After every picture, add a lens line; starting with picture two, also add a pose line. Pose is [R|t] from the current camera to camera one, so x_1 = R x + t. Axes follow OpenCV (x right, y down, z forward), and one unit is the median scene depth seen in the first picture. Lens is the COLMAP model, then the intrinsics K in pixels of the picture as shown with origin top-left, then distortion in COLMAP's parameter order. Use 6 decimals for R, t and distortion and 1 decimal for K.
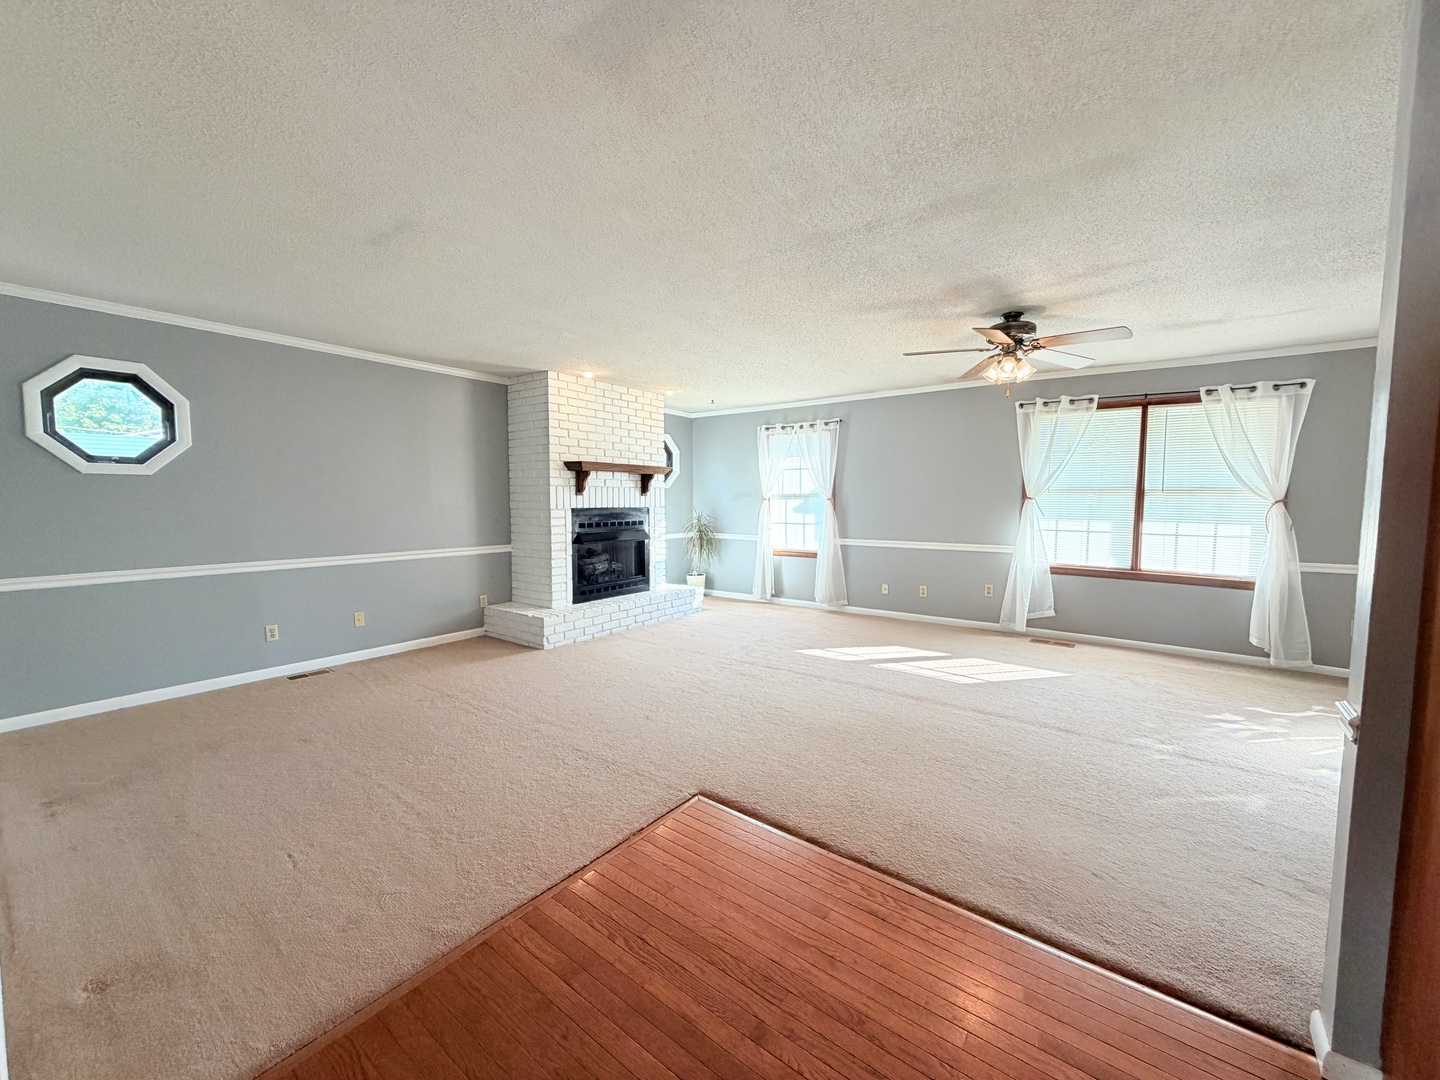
lens RADIAL K [[574.8, 0, 713.1], [0, 574.8, 541.1], [0, 0, 1]] dist [-0.000489, 0.000173]
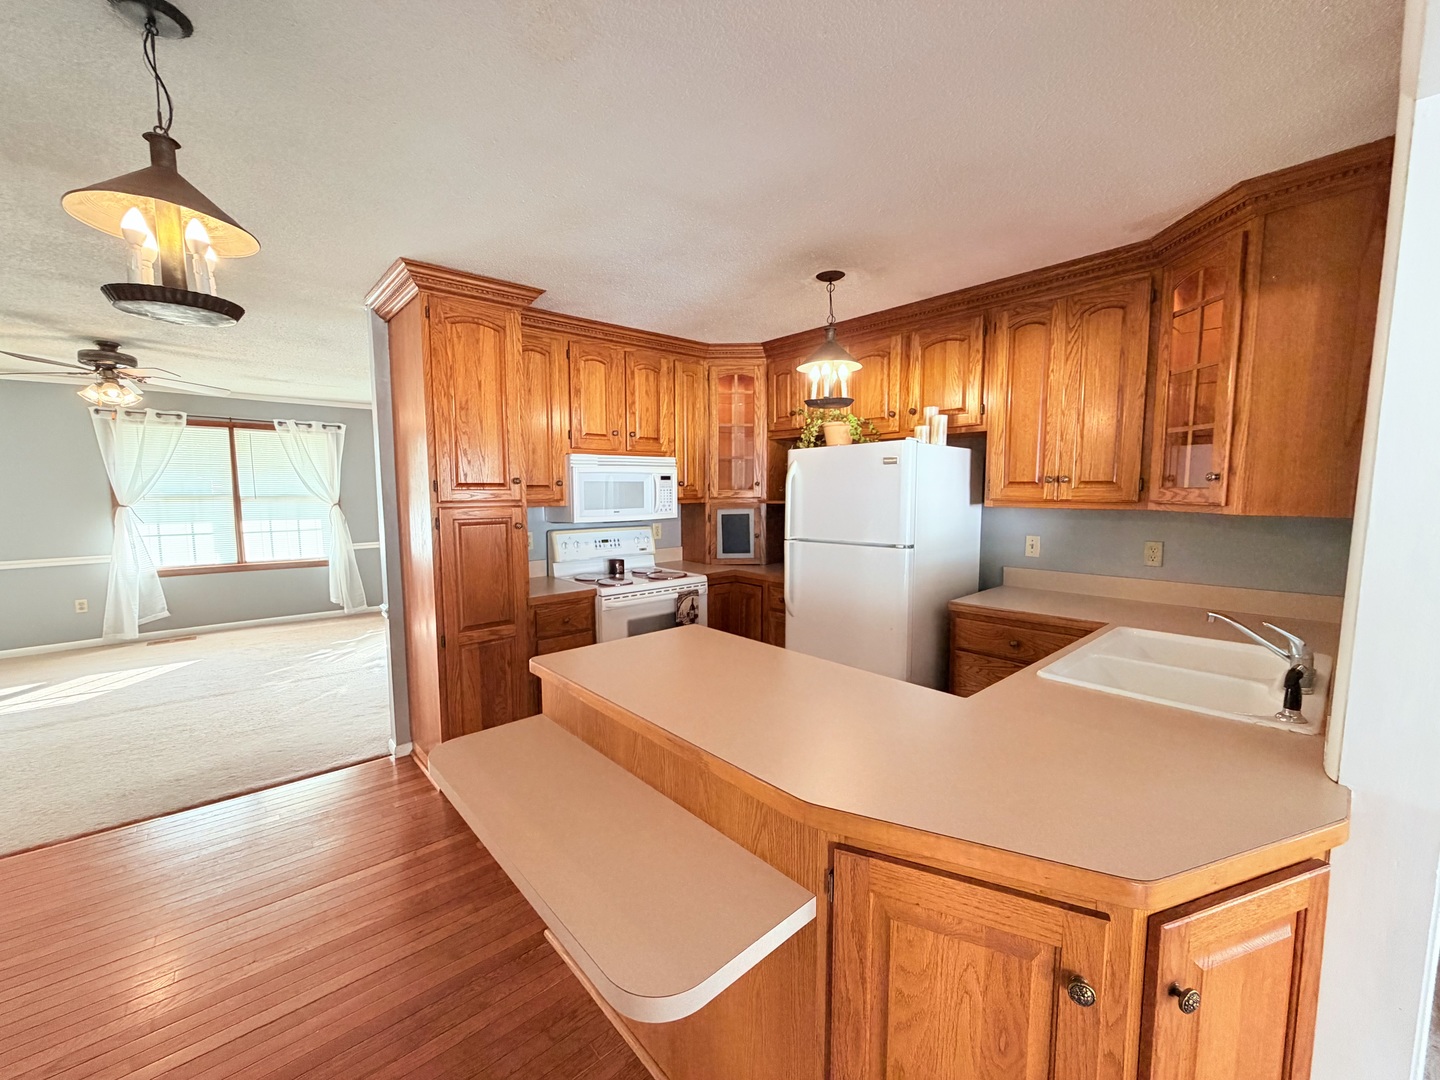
lens RADIAL K [[574.8, 0, 717.8], [0, 574.8, 541.7], [0, 0, 1]] dist [-0.000489, 0.000173]
pose [[0.194564, -0.095677, 0.976212, -0.227999], [0.075956, 0.993713, 0.082254, -0.016079], [-0.977945, 0.058145, 0.200608, -0.208207]]
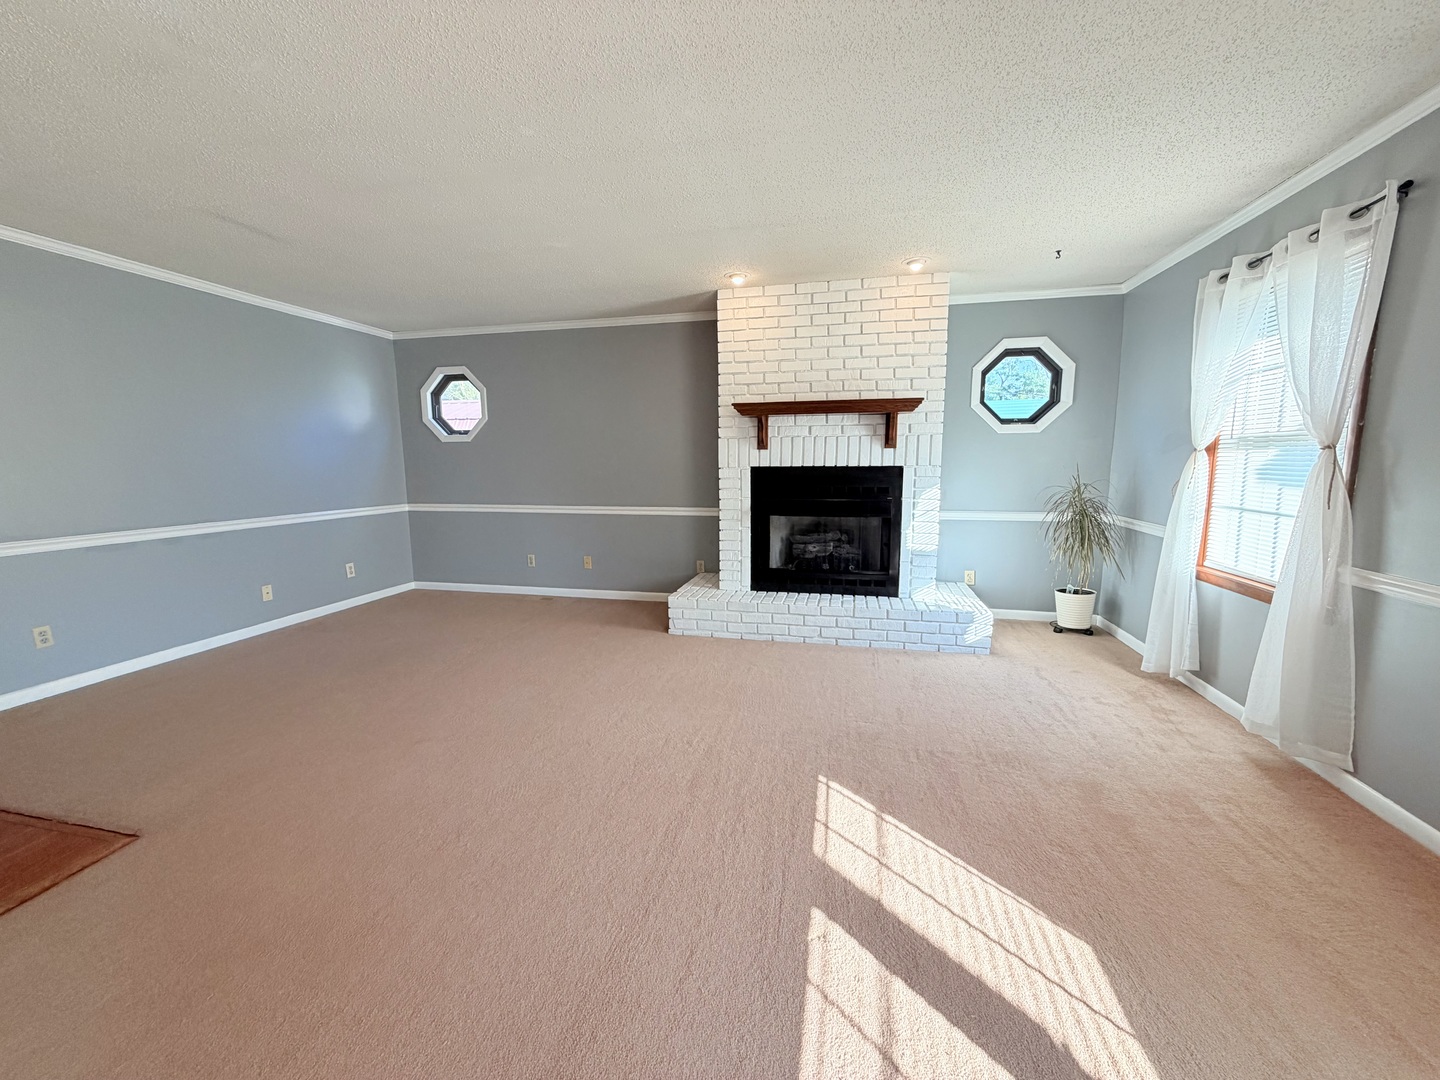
lens RADIAL K [[574.8, 0, 711.4], [0, 574.8, 538.2], [0, 0, 1]] dist [-0.000489, 0.000173]
pose [[0.407433, 0.120789, -0.905212, 0.444102], [-0.059125, 0.992624, 0.105841, -0.040845], [0.911319, 0.010397, 0.411570, 0.646962]]
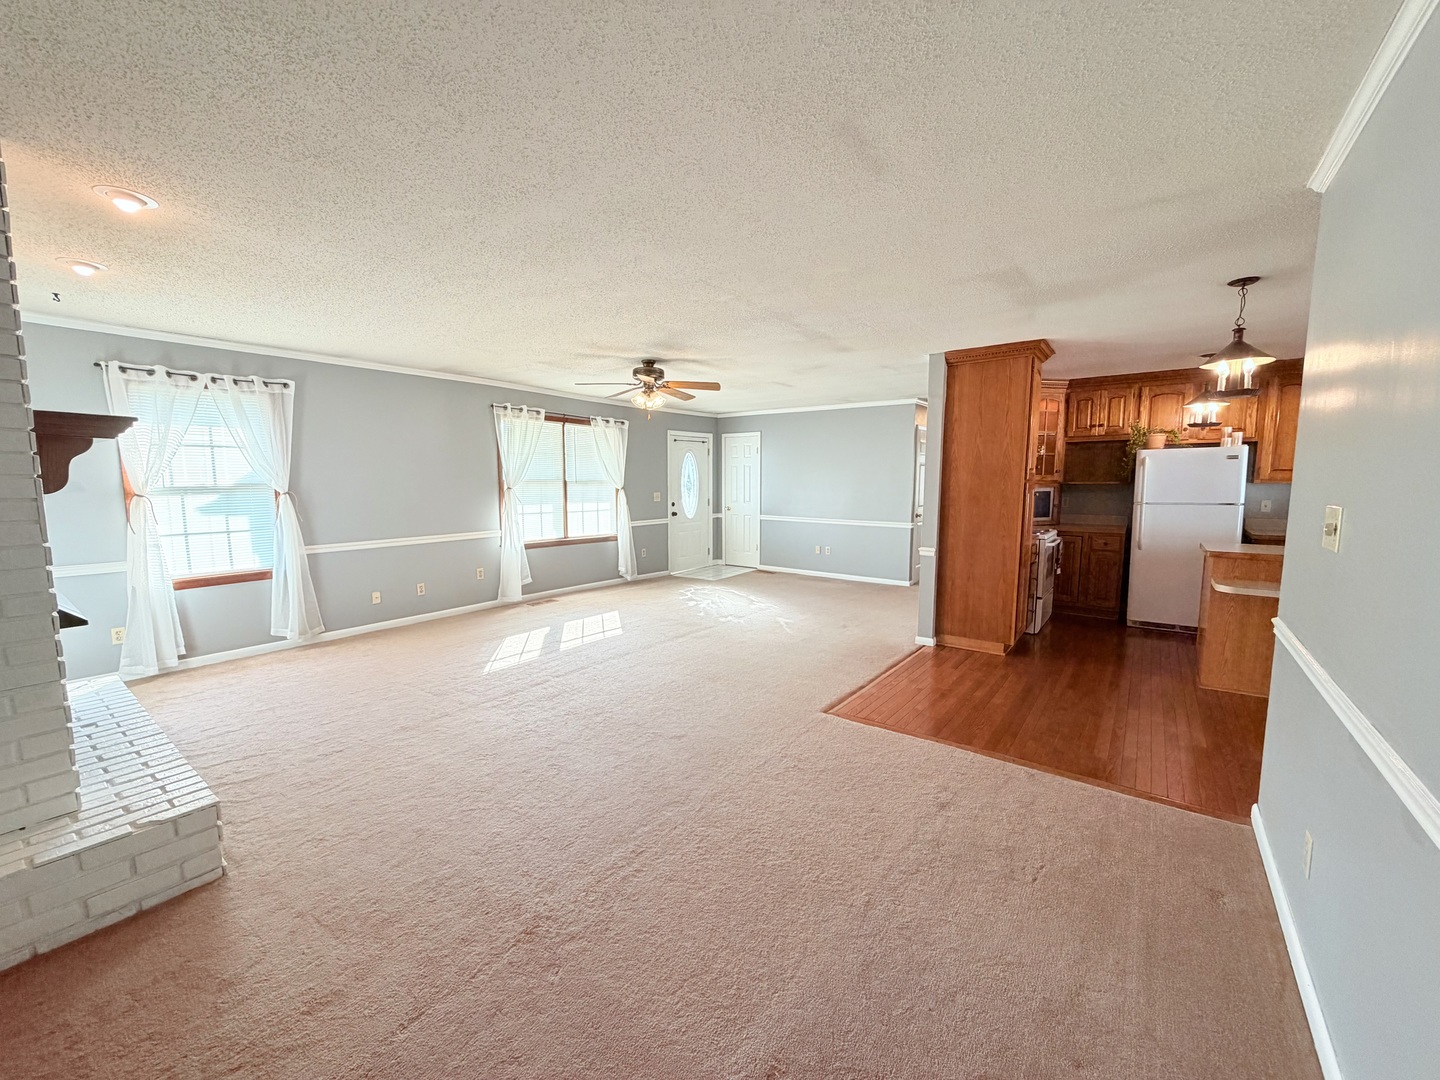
lens RADIAL K [[574.8, 0, 721.0], [0, 574.8, 535.9], [0, 0, 1]] dist [-0.000489, 0.000173]
pose [[-0.007420, -0.099642, 0.994996, -0.624160], [0.074794, 0.992181, 0.099918, -0.061992], [-0.997171, 0.075161, 0.000091, 0.567503]]
